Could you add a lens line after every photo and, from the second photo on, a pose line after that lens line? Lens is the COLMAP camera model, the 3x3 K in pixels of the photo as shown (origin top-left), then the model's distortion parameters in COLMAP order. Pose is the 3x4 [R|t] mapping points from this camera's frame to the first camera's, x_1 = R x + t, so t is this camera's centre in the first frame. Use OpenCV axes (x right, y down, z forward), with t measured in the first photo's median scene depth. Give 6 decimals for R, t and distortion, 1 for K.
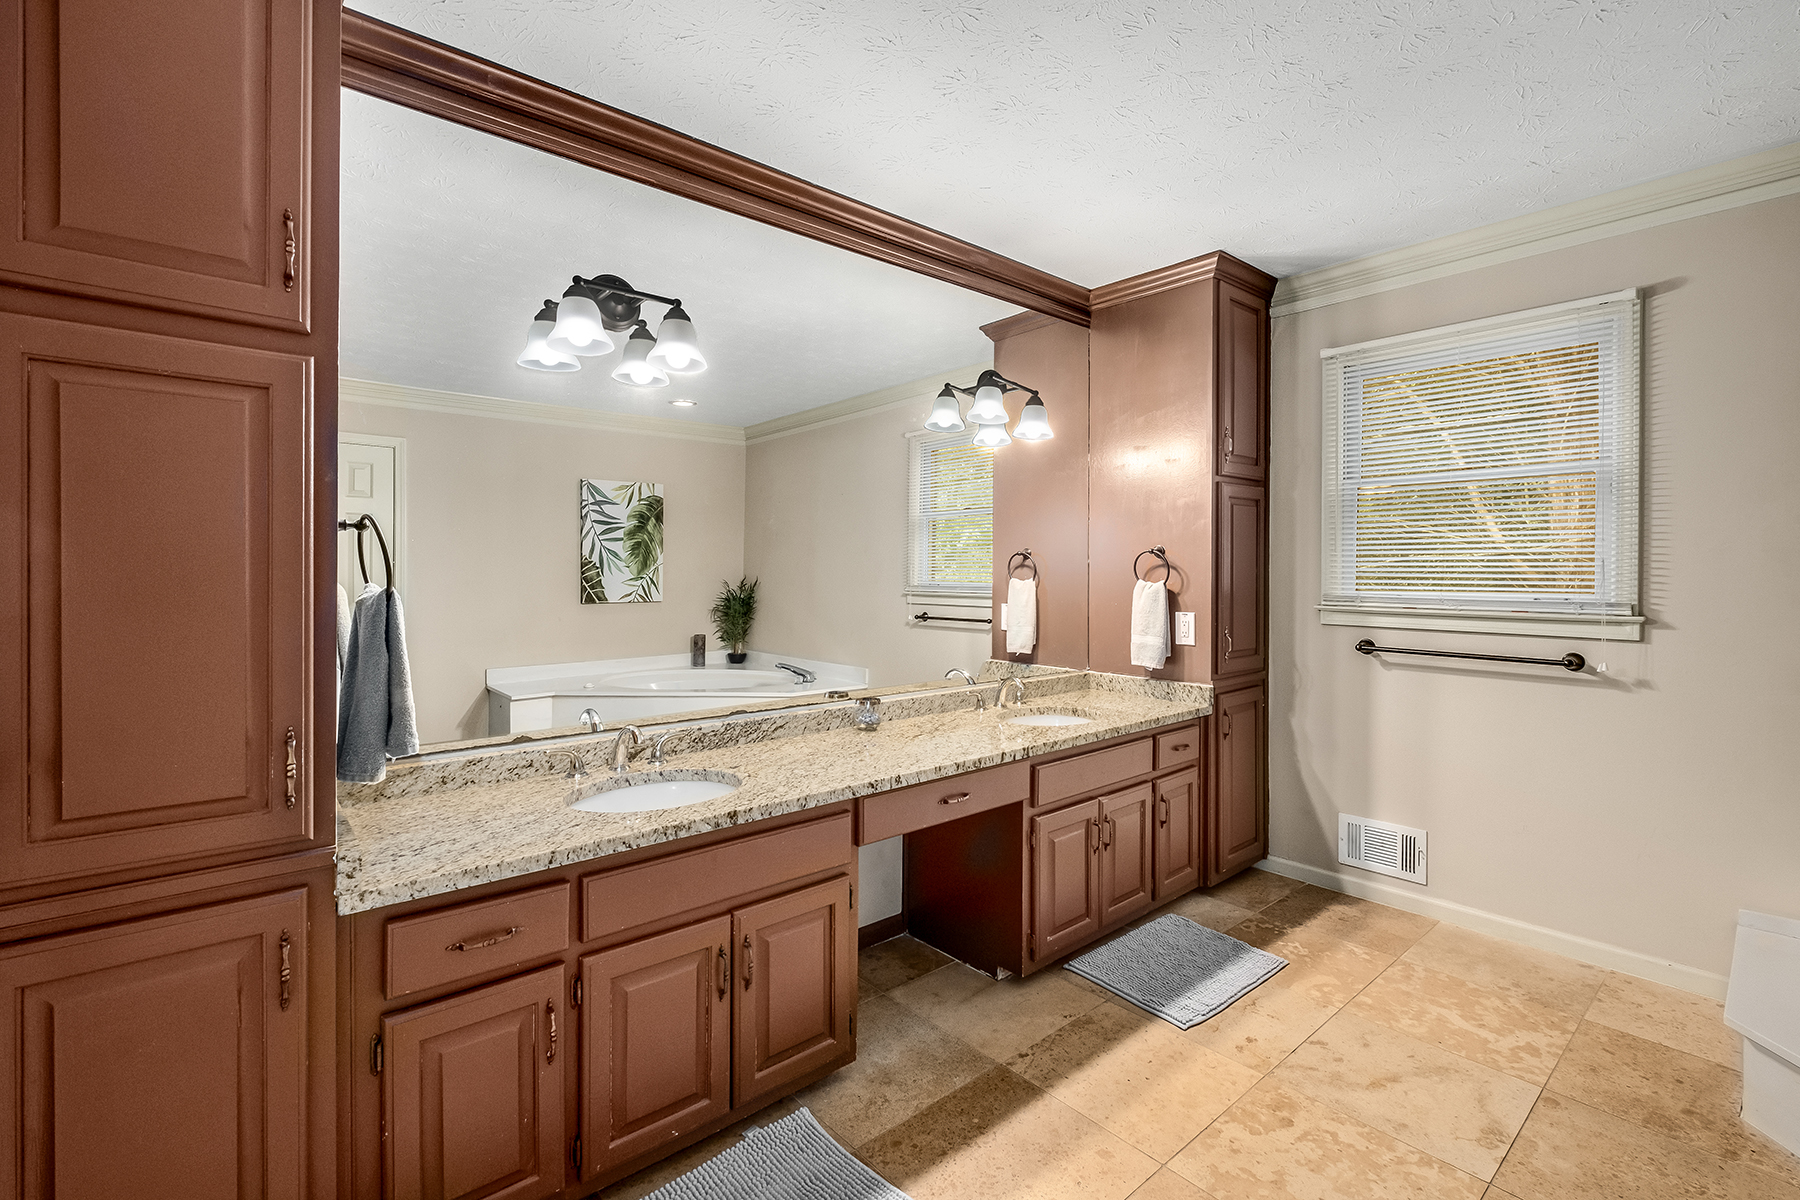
lens RADIAL K [[804.0, 0, 904.1], [0, 804.0, 590.5], [0, 0, 1]] dist [-0.001272, -0.000968]
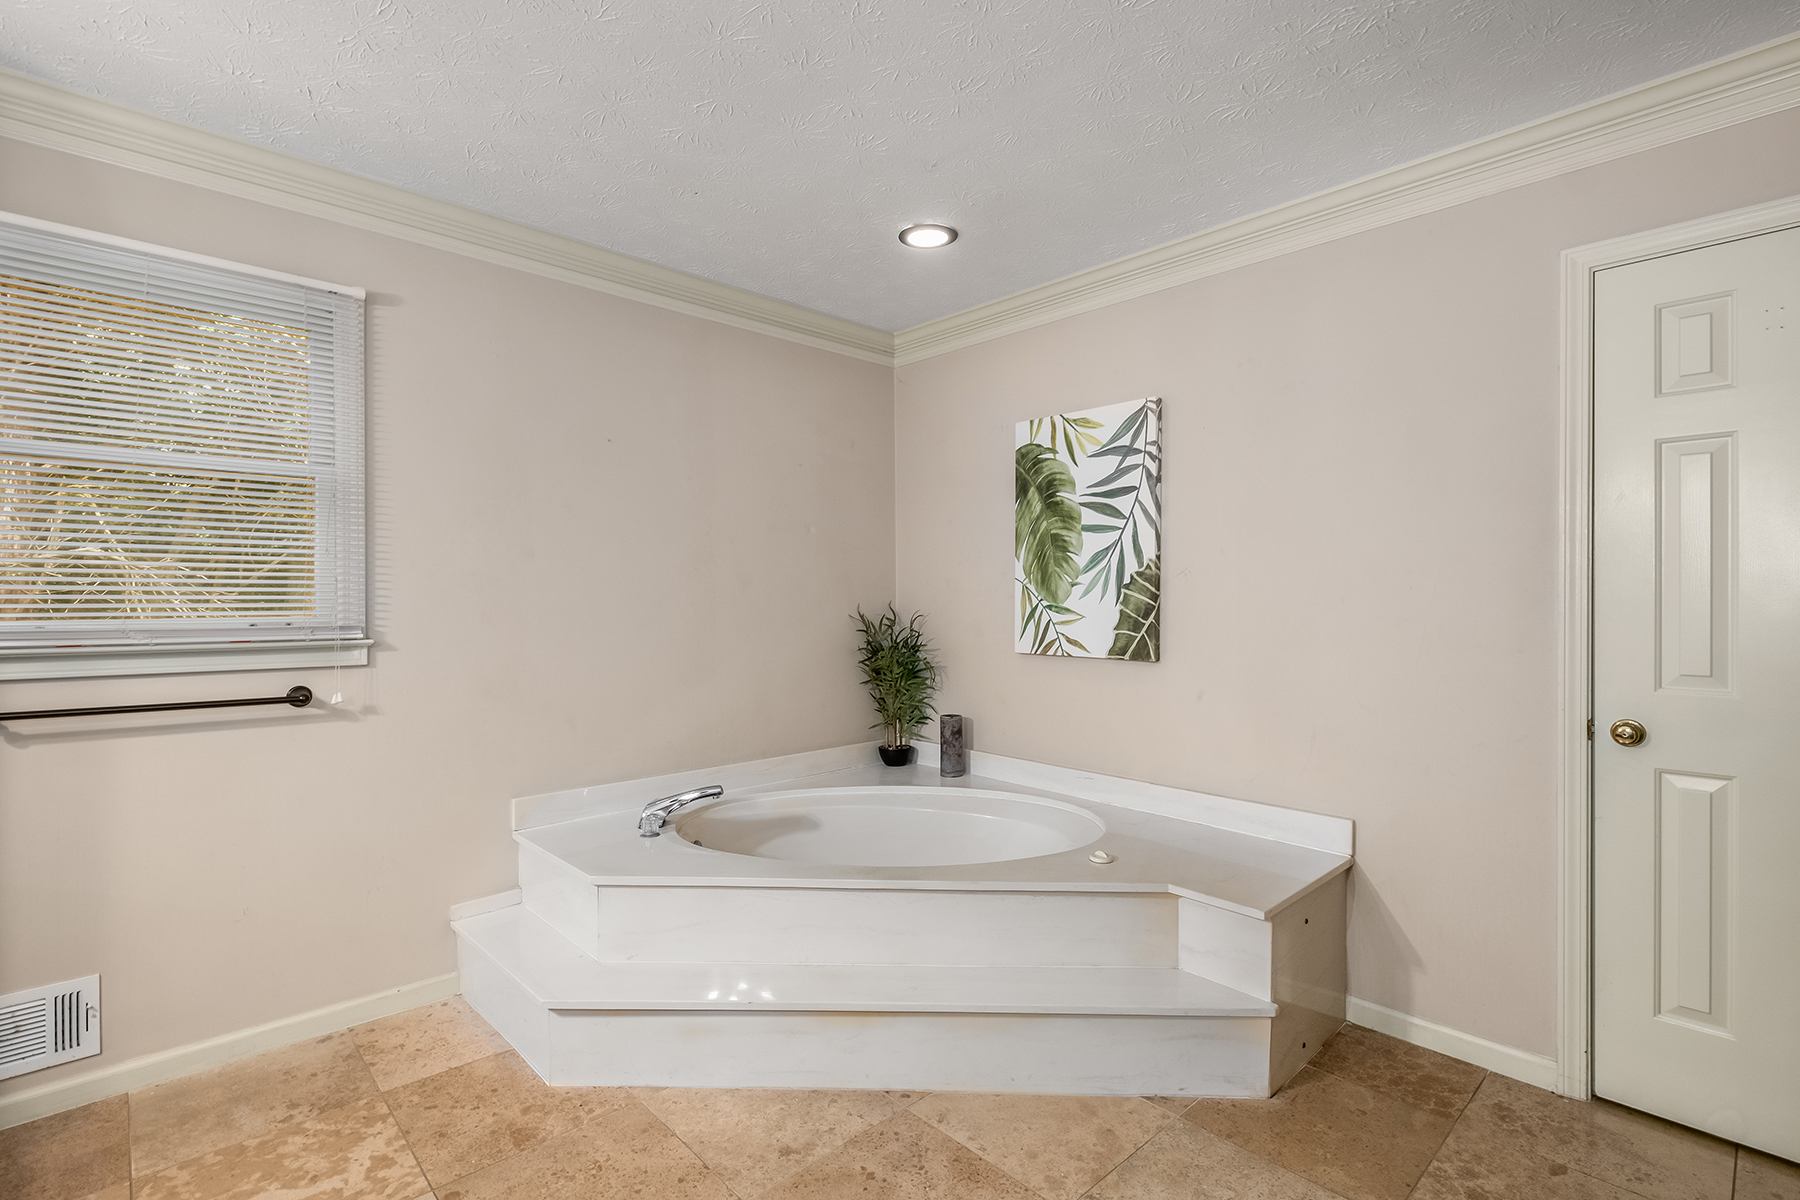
lens RADIAL K [[831.4, 0, 900.0], [0, 831.4, 600.0], [0, 0, 1]] dist [-0.011168, -0.000080]
pose [[-0.045193, -0.007383, 0.998951, -0.084053], [0.023027, 0.999699, 0.008430, -0.007755], [-0.998713, 0.023384, -0.045010, 0.419233]]
